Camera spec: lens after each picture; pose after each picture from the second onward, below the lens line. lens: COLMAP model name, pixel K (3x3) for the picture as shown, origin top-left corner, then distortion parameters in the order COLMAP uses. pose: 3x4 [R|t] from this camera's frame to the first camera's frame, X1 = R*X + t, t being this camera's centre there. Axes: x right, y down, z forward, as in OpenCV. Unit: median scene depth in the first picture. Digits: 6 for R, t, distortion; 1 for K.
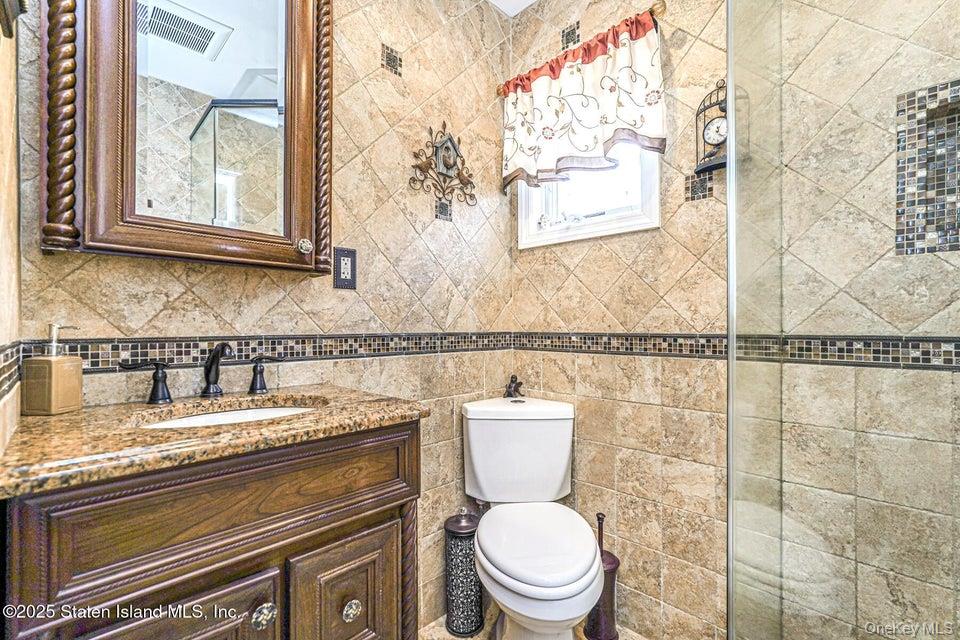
lens RADIAL K [[425.7, 0, 476.6], [0, 425.7, 322.0], [0, 0, 1]] dist [-0.018957, 0.011068]
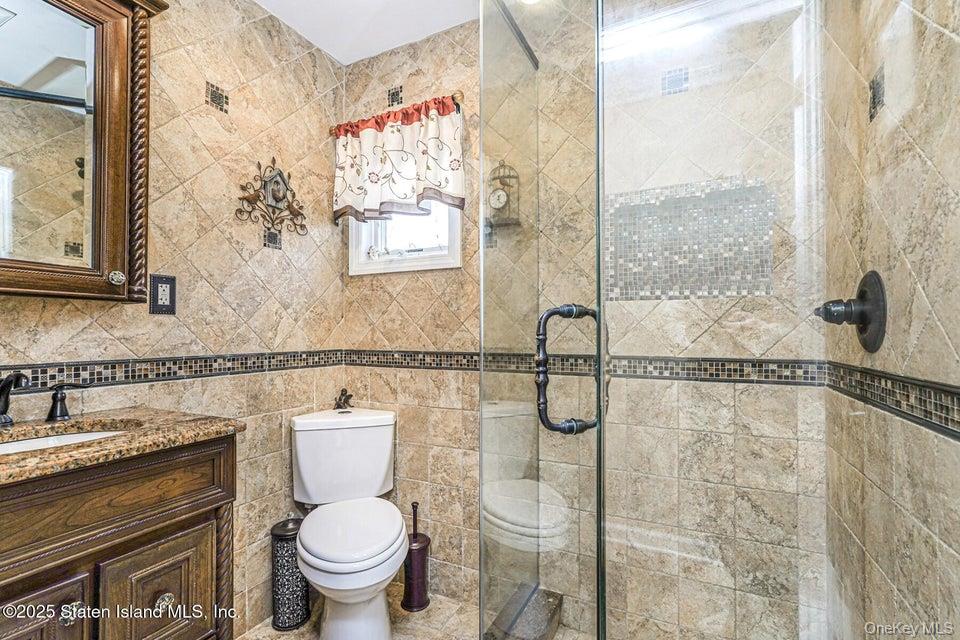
lens RADIAL K [[427.7, 0, 483.2], [0, 427.7, 328.1], [0, 0, 1]] dist [-0.018082, 0.010392]
pose [[0.943534, 0.007012, 0.331201, 0.076345], [-0.006505, 0.999975, -0.002640, -0.040832], [-0.331211, 0.000337, 0.943557, -0.213488]]
